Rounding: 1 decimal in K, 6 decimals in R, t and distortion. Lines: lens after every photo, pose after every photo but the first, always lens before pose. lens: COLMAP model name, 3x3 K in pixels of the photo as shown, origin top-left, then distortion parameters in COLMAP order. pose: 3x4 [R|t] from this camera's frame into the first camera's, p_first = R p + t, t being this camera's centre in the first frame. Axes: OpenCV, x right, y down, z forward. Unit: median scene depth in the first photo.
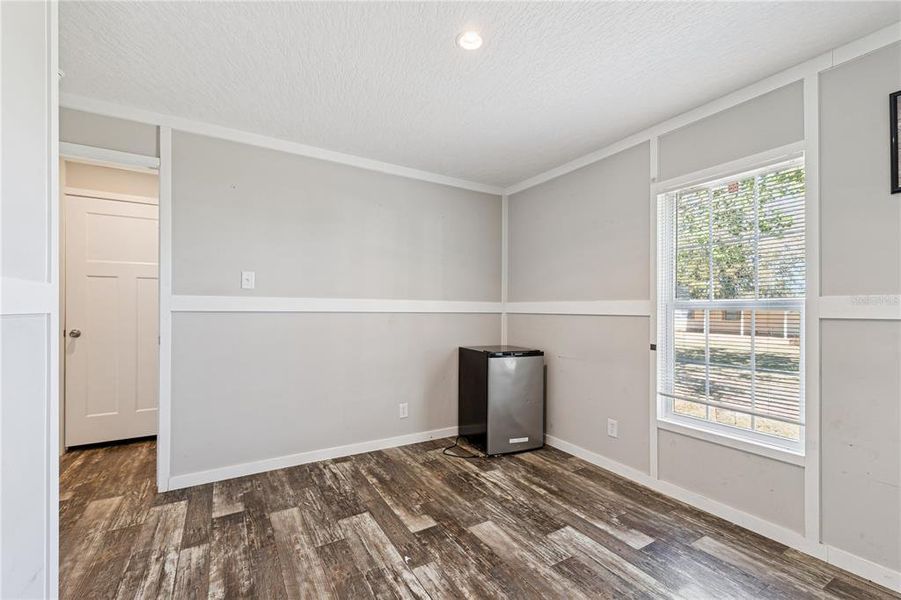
lens RADIAL K [[382.4, 0, 449.8], [0, 382.4, 309.3], [0, 0, 1]] dist [0.002914, 0.000703]
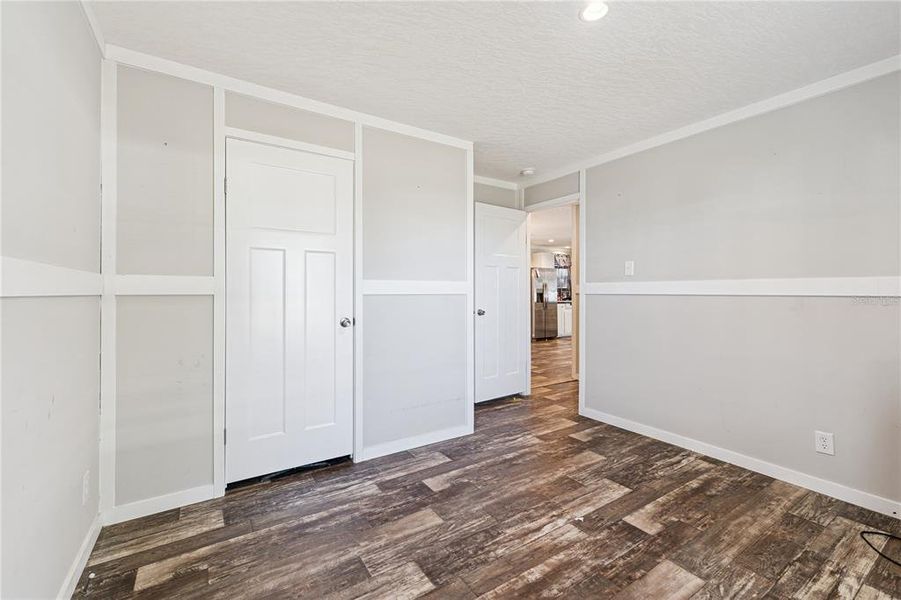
lens RADIAL K [[379.1, 0, 445.1], [0, 379.1, 283.9], [0, 0, 1]] dist [0.002126, -0.000055]
pose [[0.041322, -0.024128, -0.998855, 0.645645], [-0.001360, 0.999706, -0.024205, 0.003360], [0.999145, 0.002358, 0.041277, 0.374393]]
